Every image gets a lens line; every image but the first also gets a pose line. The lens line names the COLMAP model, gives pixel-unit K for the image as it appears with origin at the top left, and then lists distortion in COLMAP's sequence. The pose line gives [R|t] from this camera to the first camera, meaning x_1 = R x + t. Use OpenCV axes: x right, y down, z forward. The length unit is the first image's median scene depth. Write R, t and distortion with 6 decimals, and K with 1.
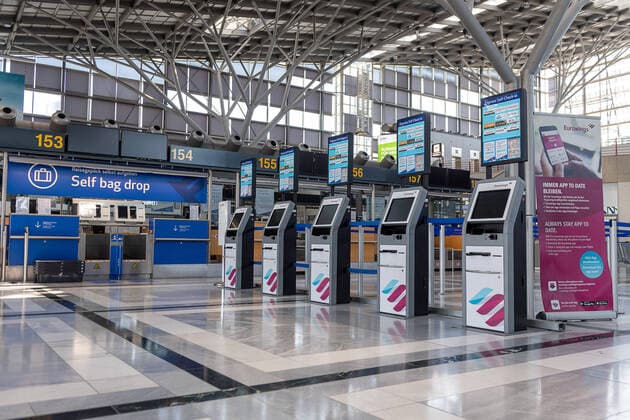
lens RADIAL K [[563.8, 0, 315.0], [0, 563.8, 210.0], [0, 0, 1]] dist [-0.037050, 0.000730]
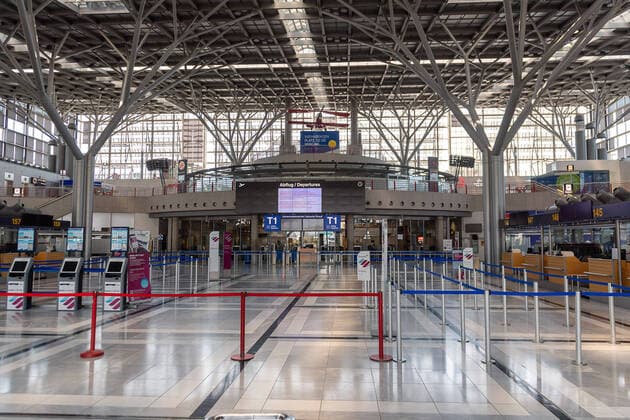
lens RADIAL K [[428.1, 0, 315.0], [0, 428.1, 210.0], [0, 0, 1]] dist [0.019488, -0.003375]
pose [[0.607259, 0.046771, 0.793126, -0.096115], [-0.044027, 0.998713, -0.025186, -0.033847], [-0.793283, -0.019625, 0.608537, -0.133276]]
